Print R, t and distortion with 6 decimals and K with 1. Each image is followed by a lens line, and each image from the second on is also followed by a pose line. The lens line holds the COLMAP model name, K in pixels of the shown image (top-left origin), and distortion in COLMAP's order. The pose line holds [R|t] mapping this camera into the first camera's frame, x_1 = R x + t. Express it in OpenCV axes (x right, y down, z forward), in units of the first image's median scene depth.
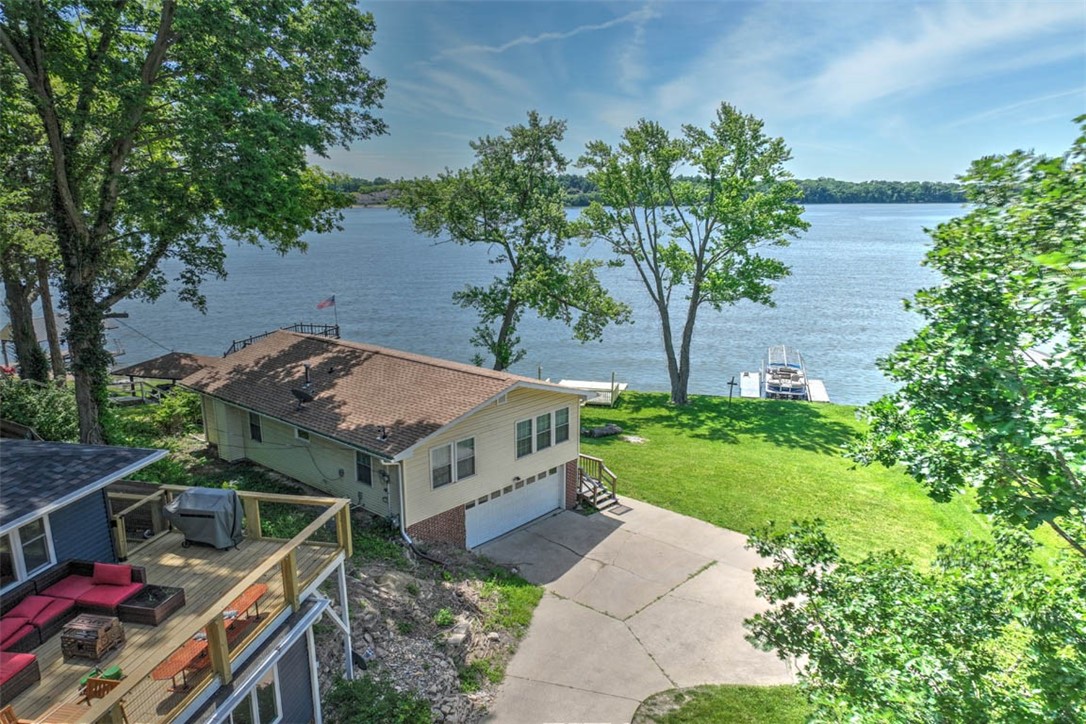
lens RADIAL K [[785.7, 0, 543.2], [0, 785.7, 401.2], [0, 0, 1]] dist [0.002006, 0.001605]
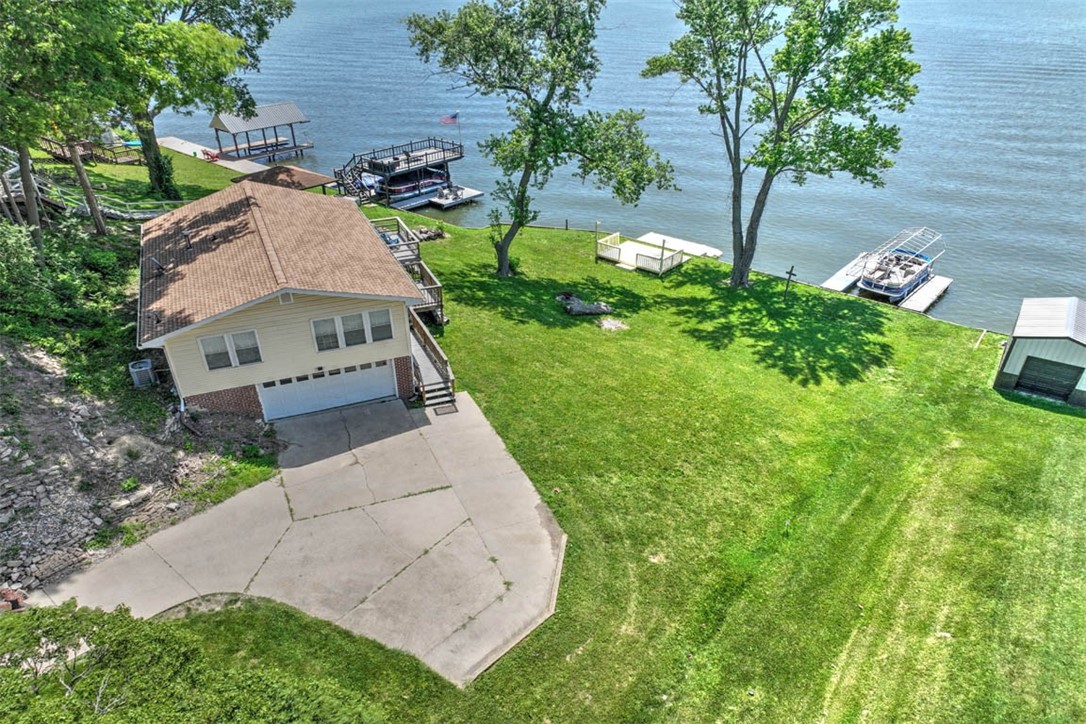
lens RADIAL K [[785.7, 0, 543.2], [0, 785.7, 401.2], [0, 0, 1]] dist [0.002006, 0.001605]
pose [[0.894697, 0.238993, -0.377359, 0.650143], [-0.121115, 0.942973, 0.310055, -0.231148], [0.429940, -0.231701, 0.872620, 0.139967]]
